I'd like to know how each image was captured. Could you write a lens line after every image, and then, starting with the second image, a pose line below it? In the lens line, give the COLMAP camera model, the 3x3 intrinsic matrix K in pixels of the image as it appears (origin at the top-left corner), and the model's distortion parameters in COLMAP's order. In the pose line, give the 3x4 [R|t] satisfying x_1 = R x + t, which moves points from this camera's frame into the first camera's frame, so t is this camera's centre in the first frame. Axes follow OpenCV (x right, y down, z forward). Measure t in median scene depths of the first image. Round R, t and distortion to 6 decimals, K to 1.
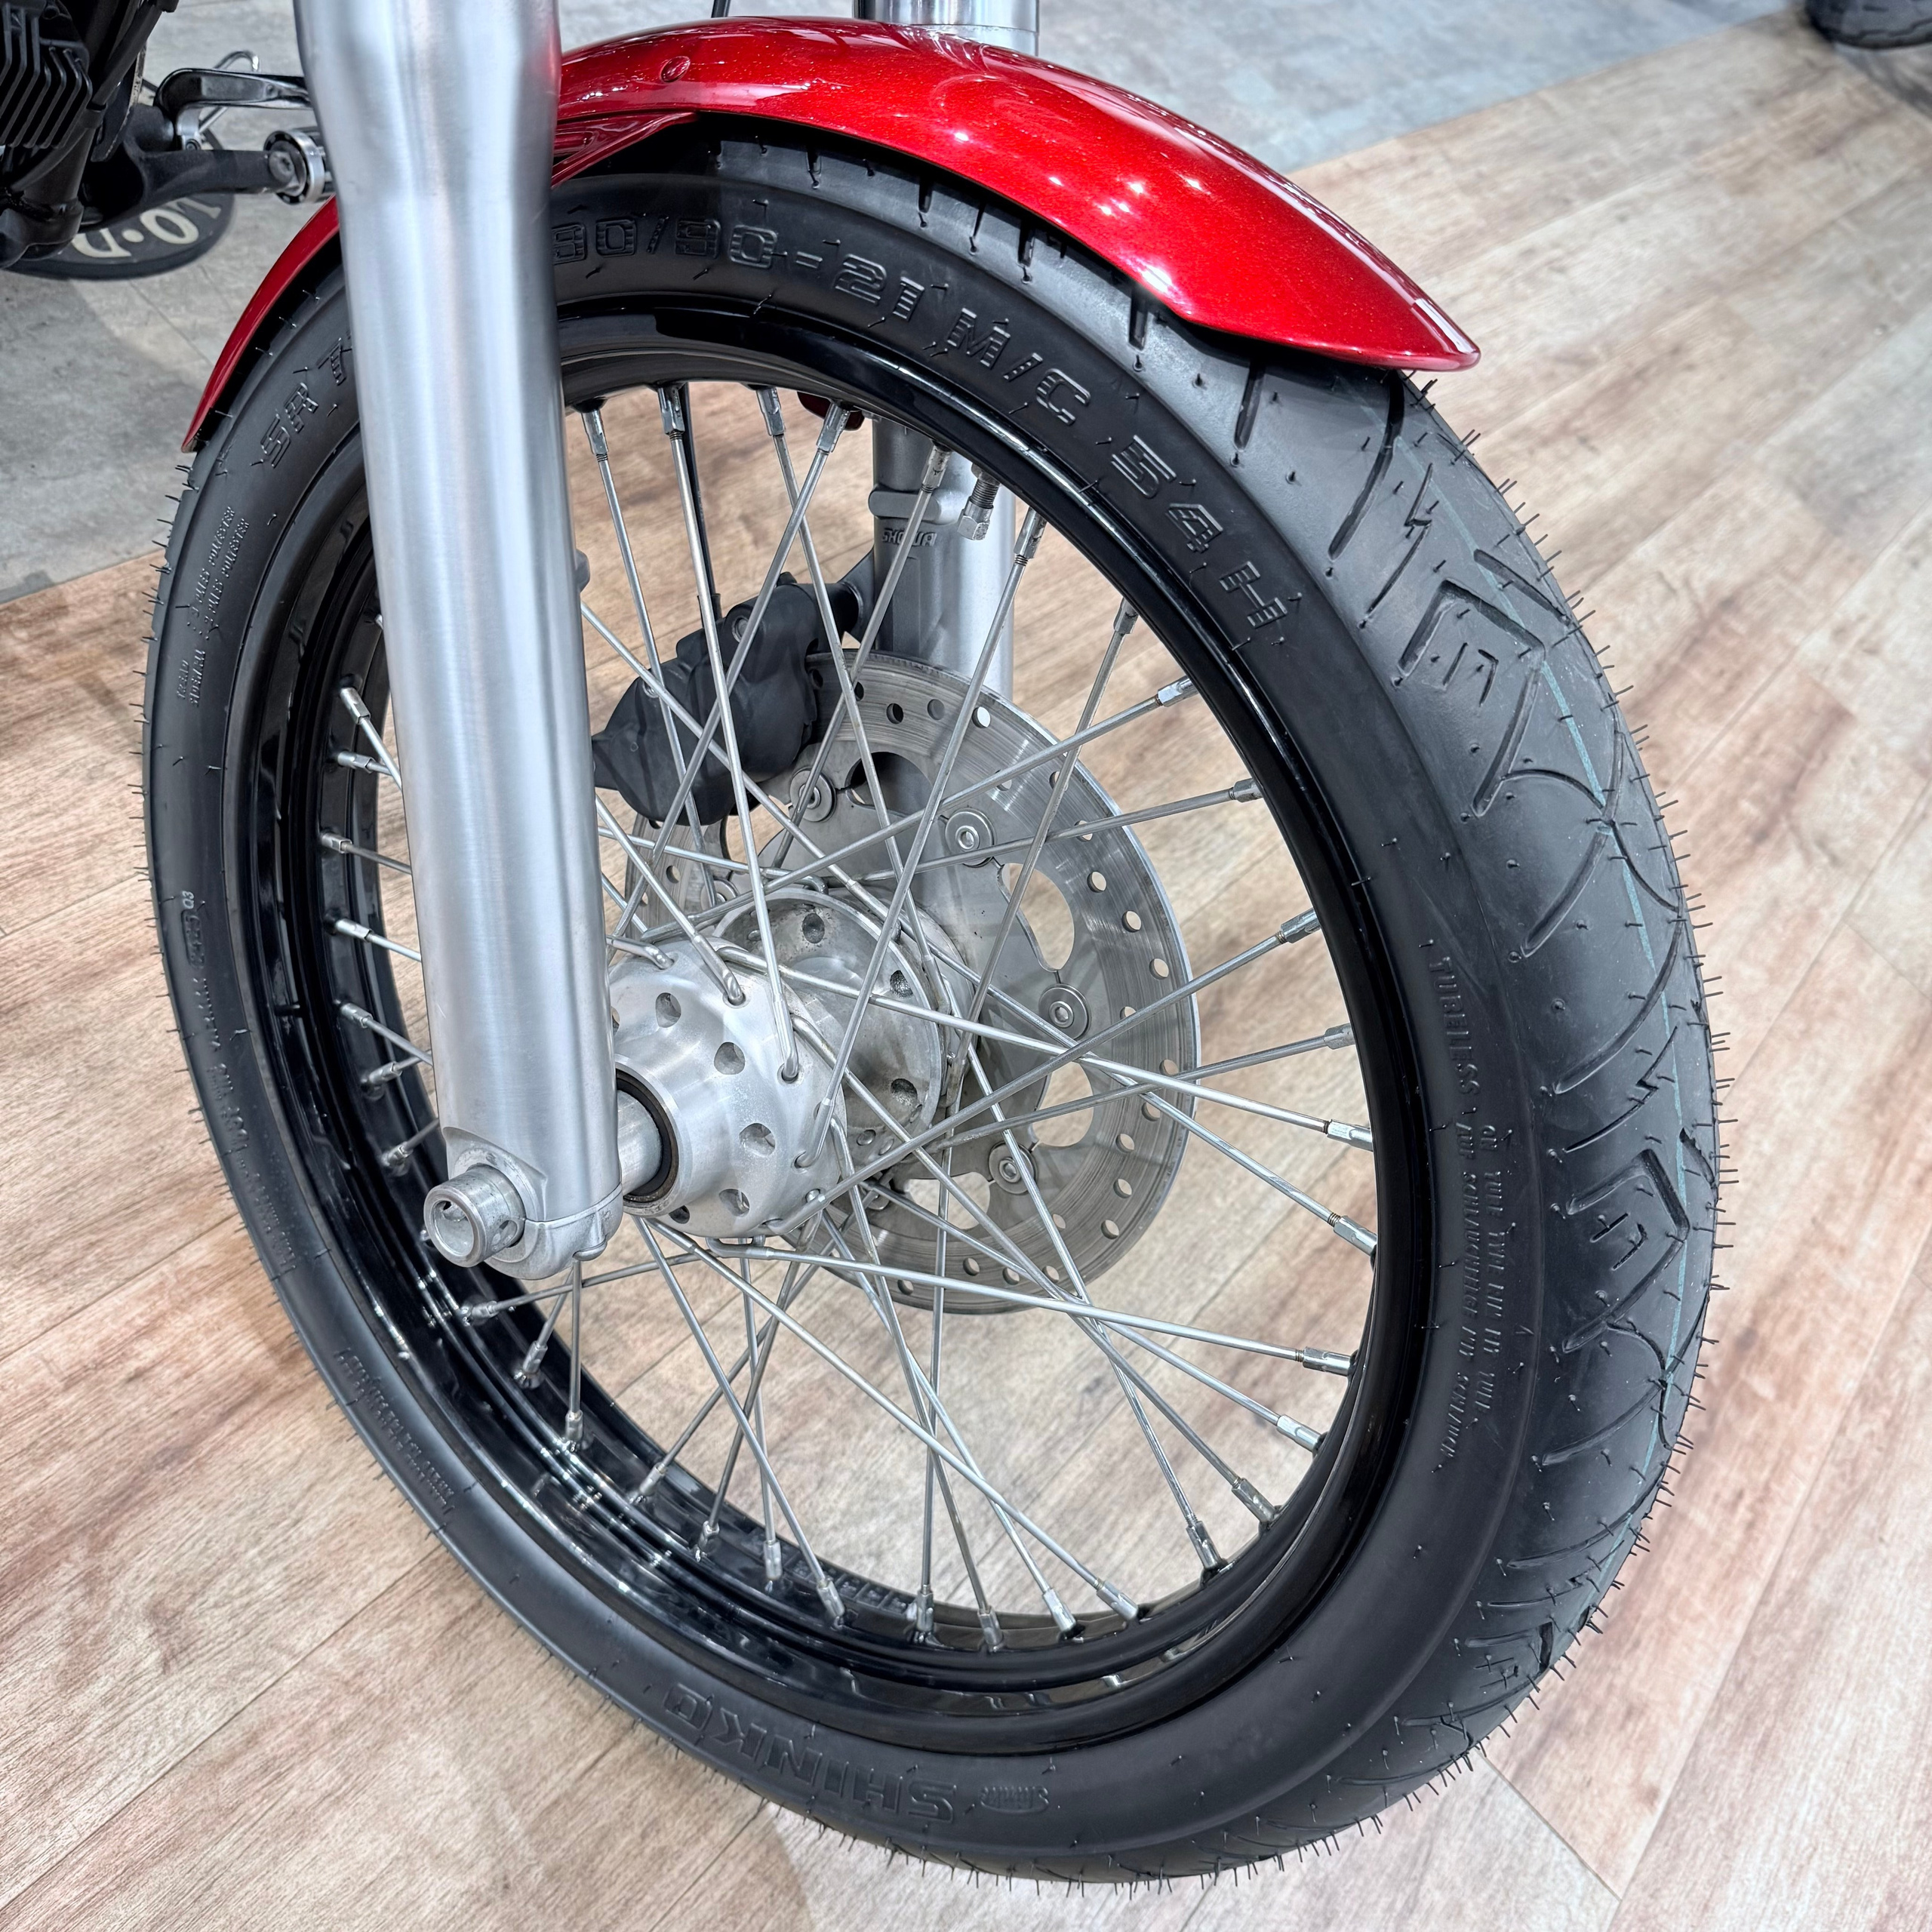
lens RADIAL K [[1792.0, 0, 966.0], [0, 1792.0, 966.0], [0, 0, 1]] dist [0.149186, -0.318038]
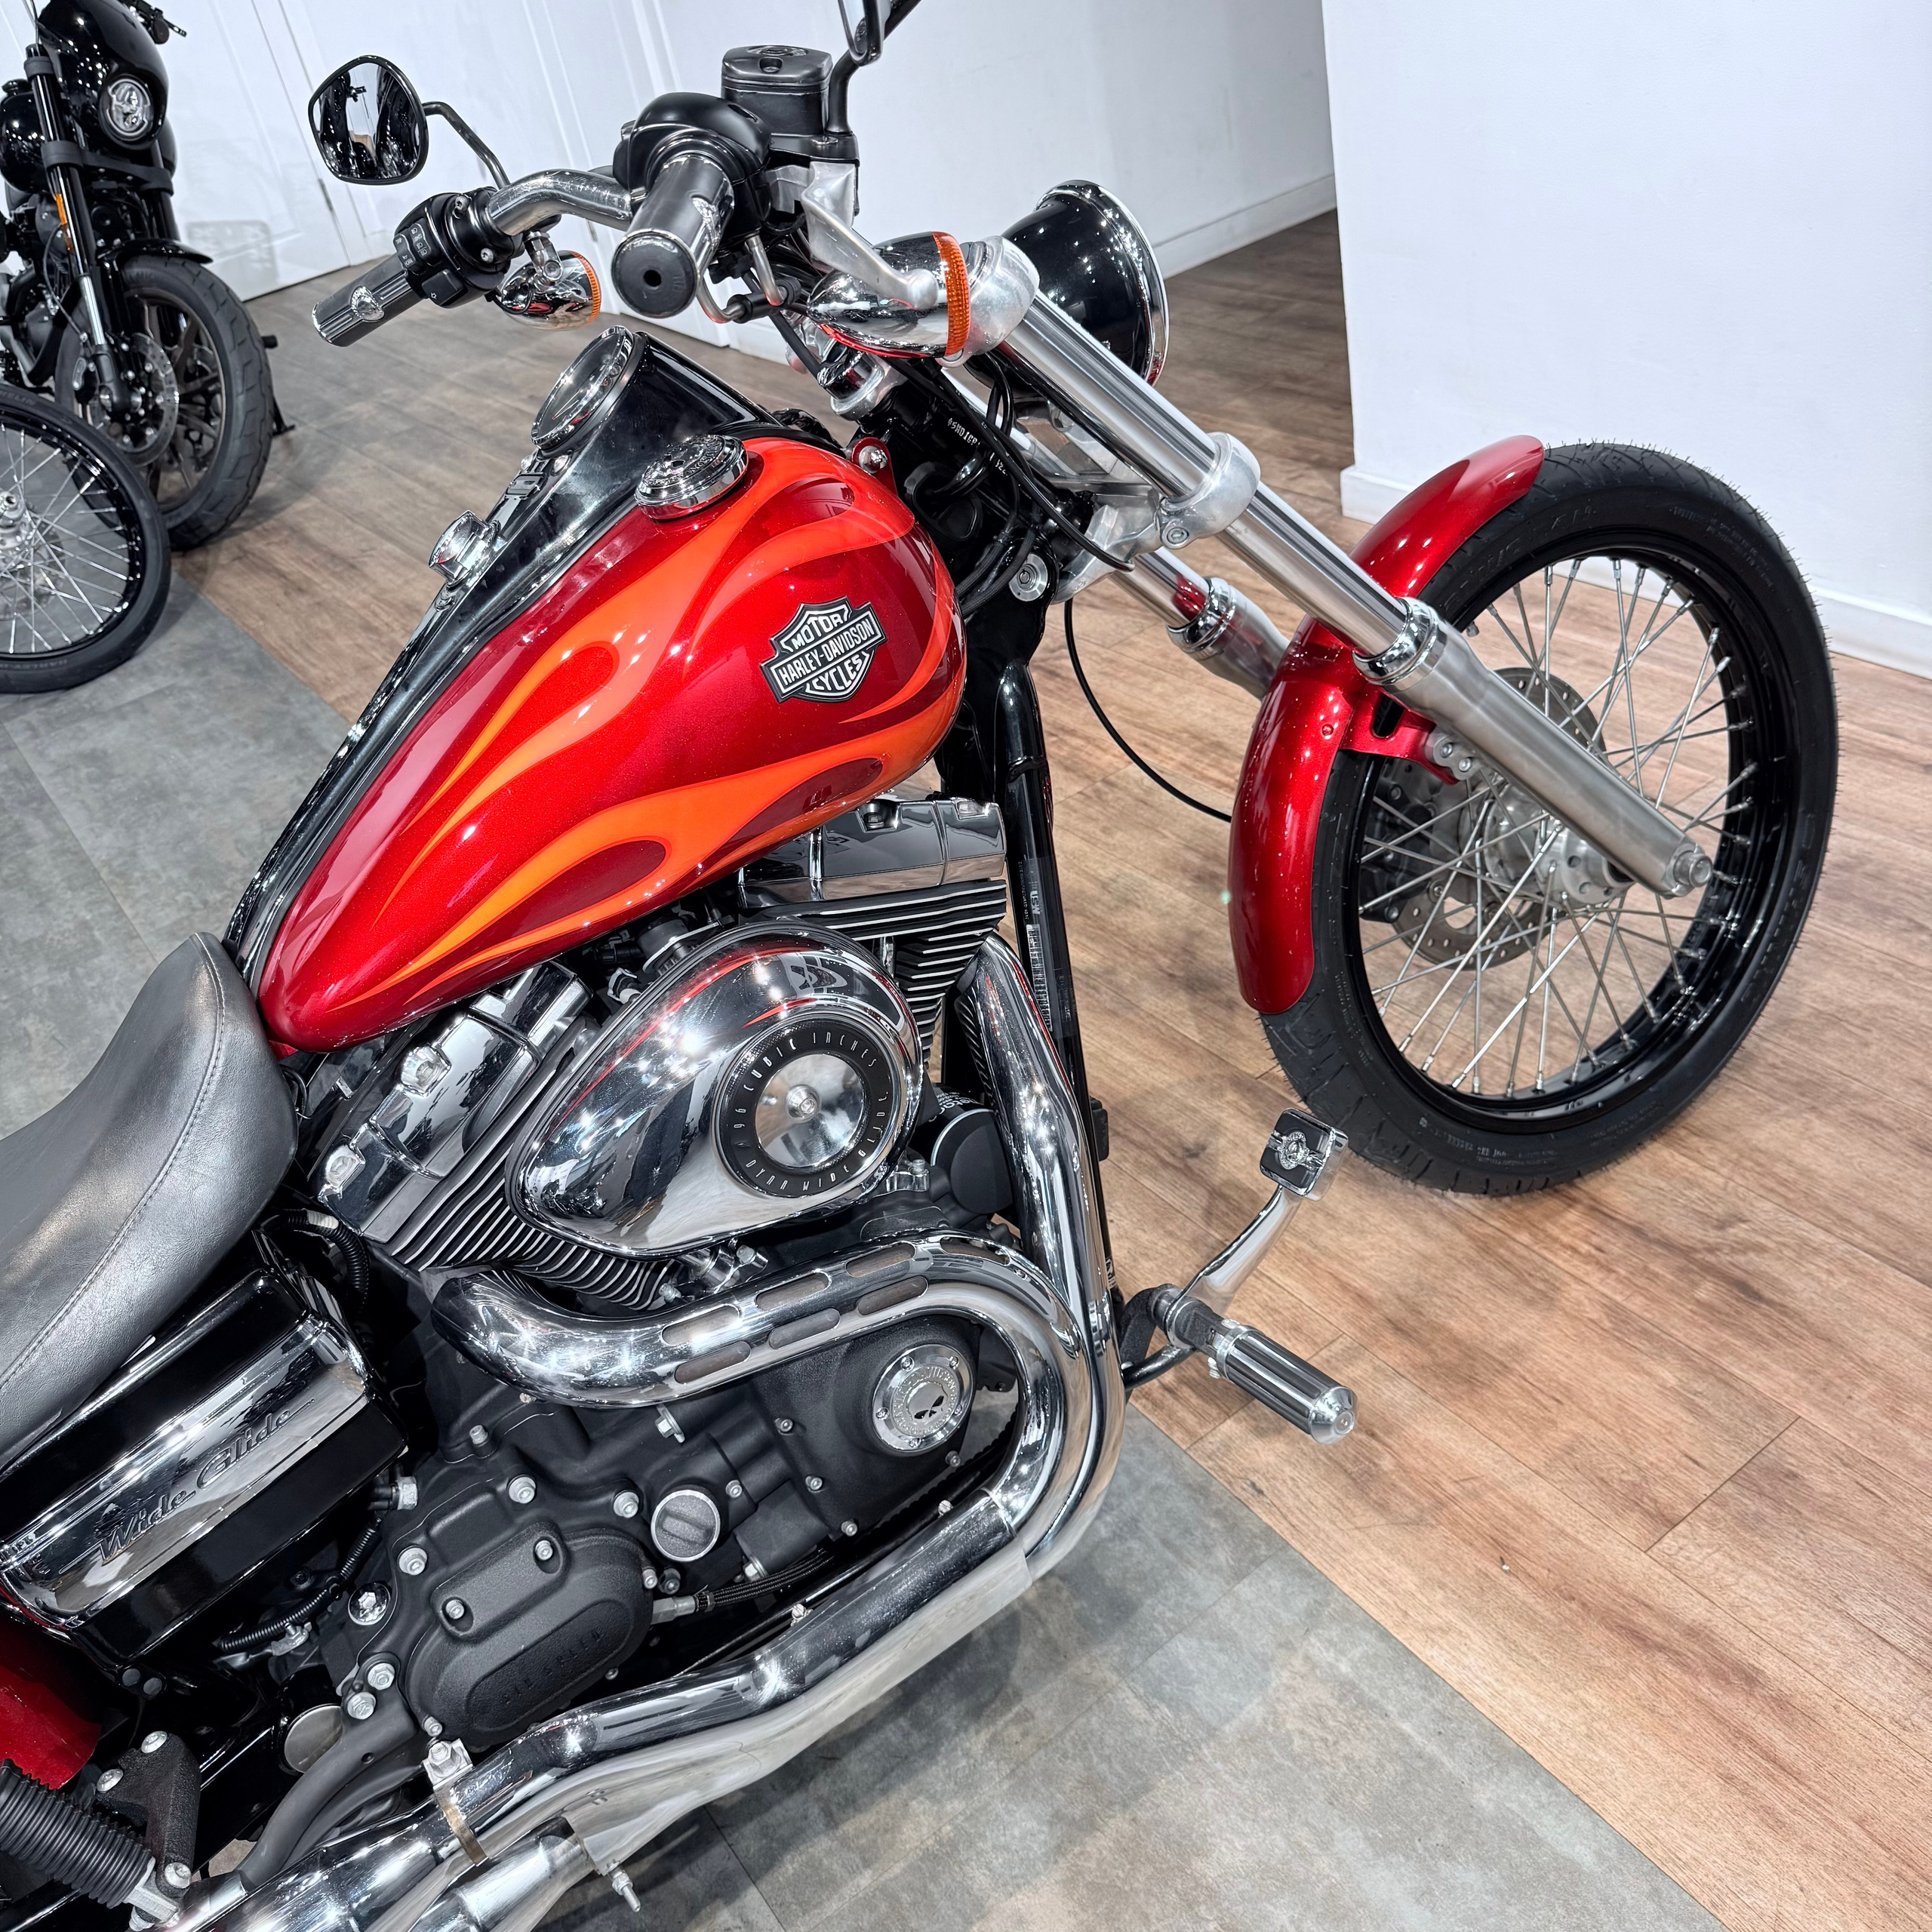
lens RADIAL K [[1828.8, 0, 956.8], [0, 1828.8, 959.6], [0, 0, 1]] dist [0.057755, -0.107295]
pose [[0.134744, -0.869156, 0.475827, -1.665690], [0.927335, 0.279811, 0.248507, -1.366652], [-0.349133, 0.407766, 0.843702, -0.775815]]
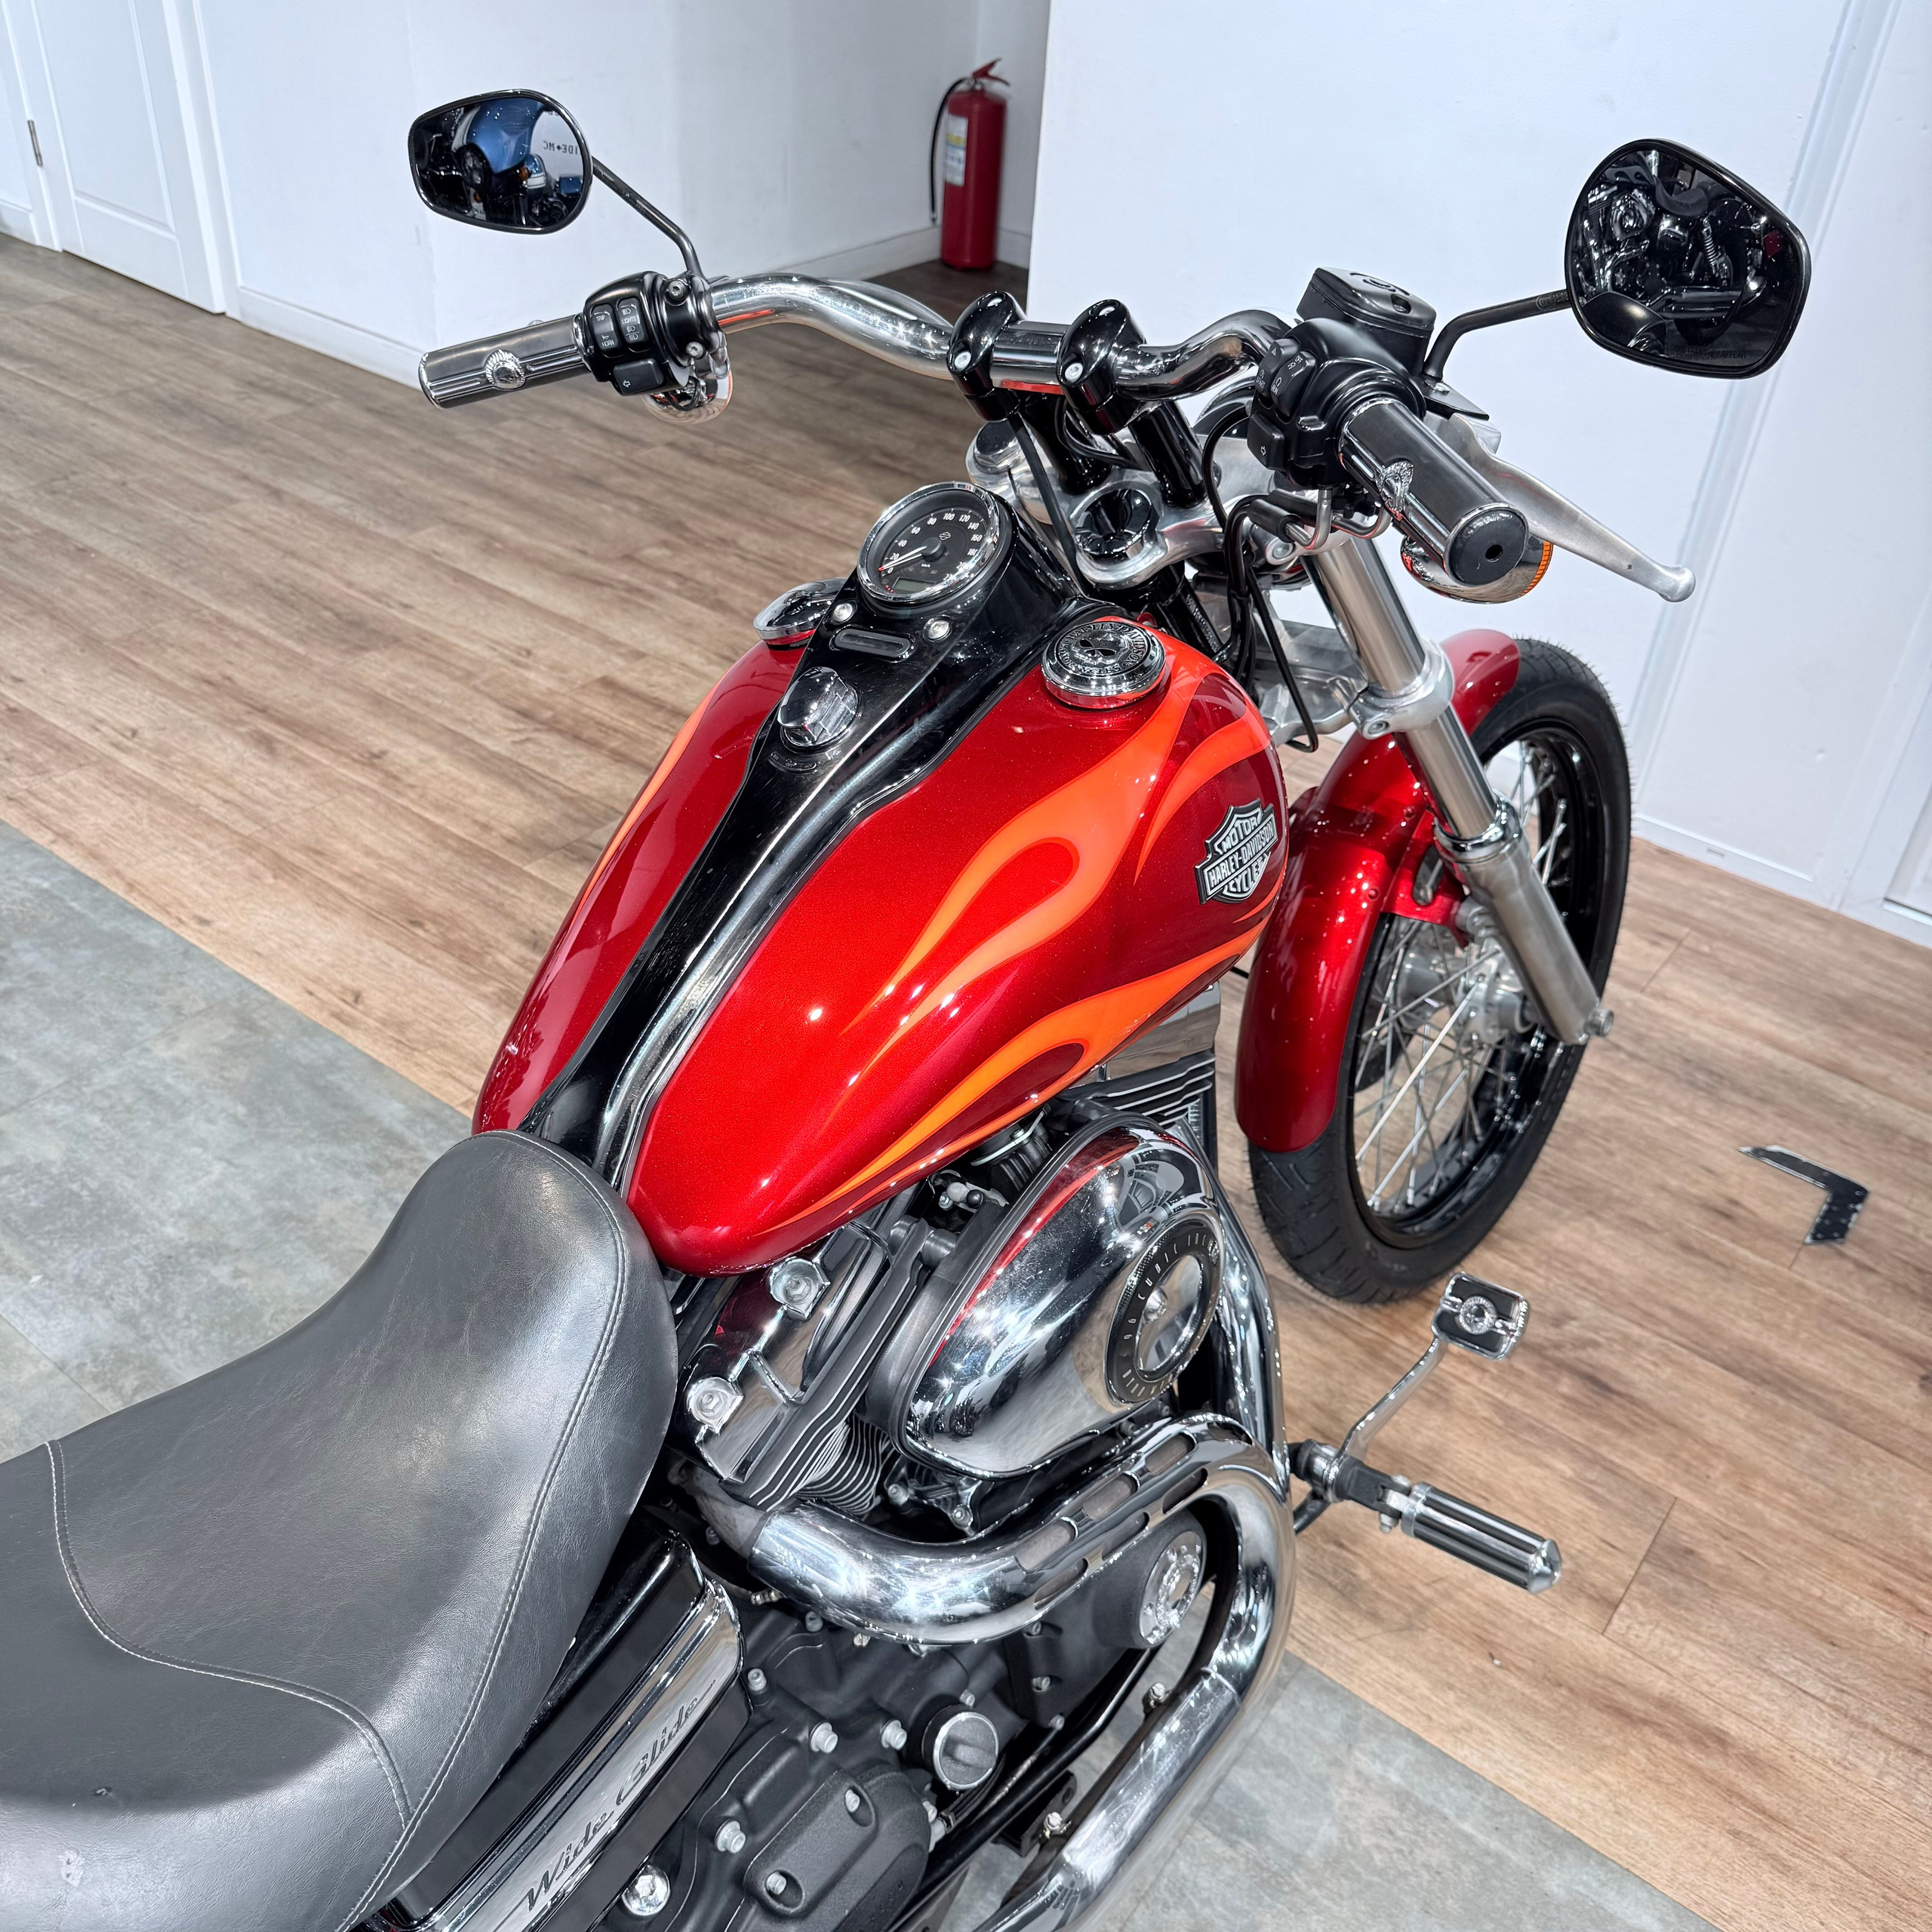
lens RADIAL K [[1828.8, 0, 956.8], [0, 1828.8, 959.6], [0, 0, 1]] dist [0.057755, -0.107295]
pose [[-0.036796, -0.867108, 0.496759, -1.531415], [0.751731, 0.303514, 0.585474, -2.286617], [-0.658442, 0.394972, 0.640664, -0.277918]]
